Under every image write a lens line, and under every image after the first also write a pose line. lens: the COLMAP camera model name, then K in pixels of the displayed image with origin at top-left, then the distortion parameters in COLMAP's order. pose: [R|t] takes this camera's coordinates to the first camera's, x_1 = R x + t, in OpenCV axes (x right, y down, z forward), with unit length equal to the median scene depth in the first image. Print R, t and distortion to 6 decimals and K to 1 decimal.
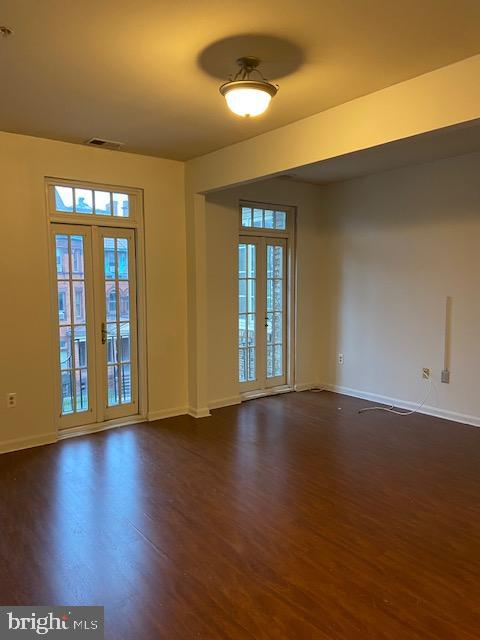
lens RADIAL K [[484.1, 0, 236.7], [0, 484.1, 318.9], [0, 0, 1]] dist [0.063206, -0.045498]
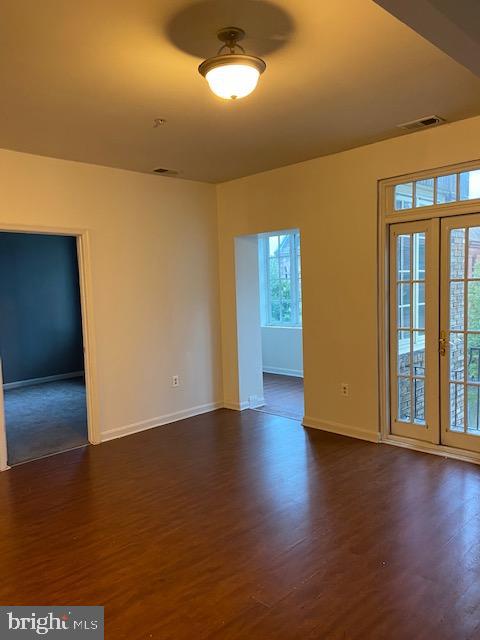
lens RADIAL K [[484.1, 0, 237.3], [0, 484.1, 321.5], [0, 0, 1]] dist [0.063206, -0.045498]
pose [[0.152808, 0.078050, -0.985169, 0.589287], [-0.054118, 0.996041, 0.070517, -0.055252], [0.986773, 0.042540, 0.156427, 0.581203]]
